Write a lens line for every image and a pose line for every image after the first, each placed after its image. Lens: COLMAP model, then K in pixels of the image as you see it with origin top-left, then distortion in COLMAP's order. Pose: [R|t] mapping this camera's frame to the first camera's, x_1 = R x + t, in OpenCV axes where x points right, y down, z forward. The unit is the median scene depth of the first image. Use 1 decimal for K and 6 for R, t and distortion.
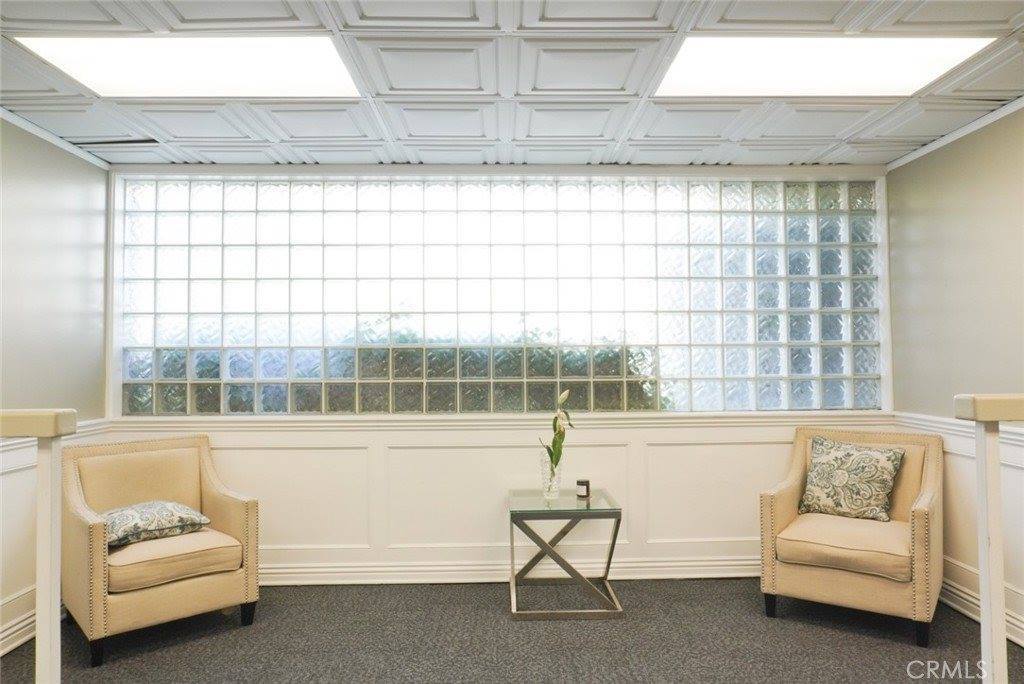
lens RADIAL K [[695.5, 0, 512.5], [0, 695.5, 346.2], [0, 0, 1]] dist [-0.045684, 0.031727]
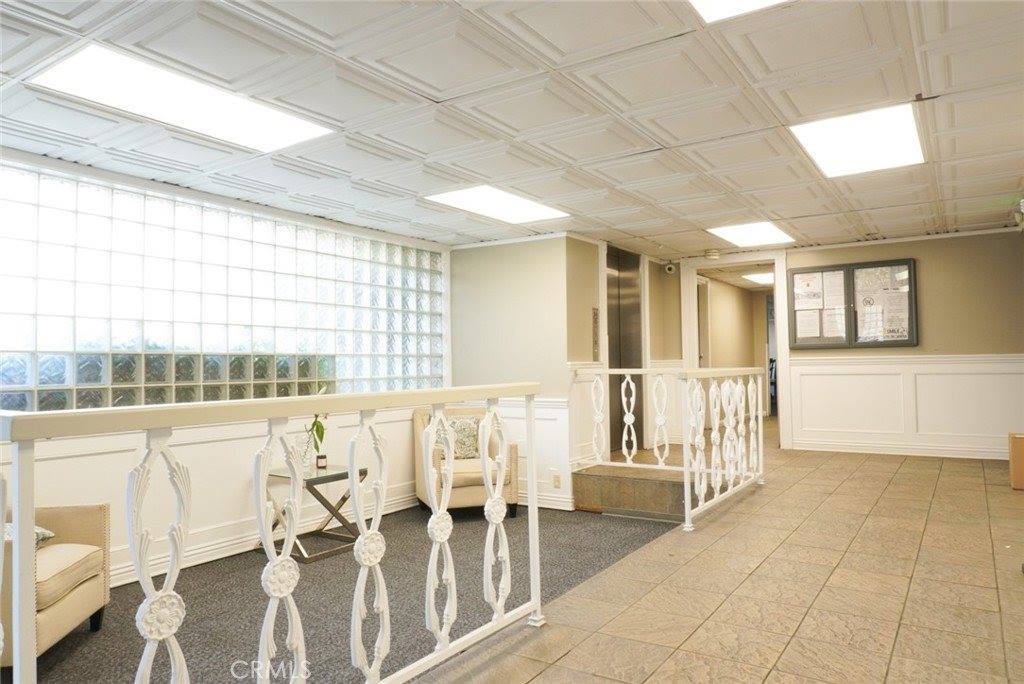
lens RADIAL K [[695.5, 0, 507.8], [0, 695.5, 344.5], [0, 0, 1]] dist [-0.045684, 0.031727]
pose [[0.567935, 0.023346, 0.822742, -0.717324], [-0.002519, 0.999642, -0.026627, 0.014676], [-0.823069, 0.013050, 0.567791, -0.044366]]
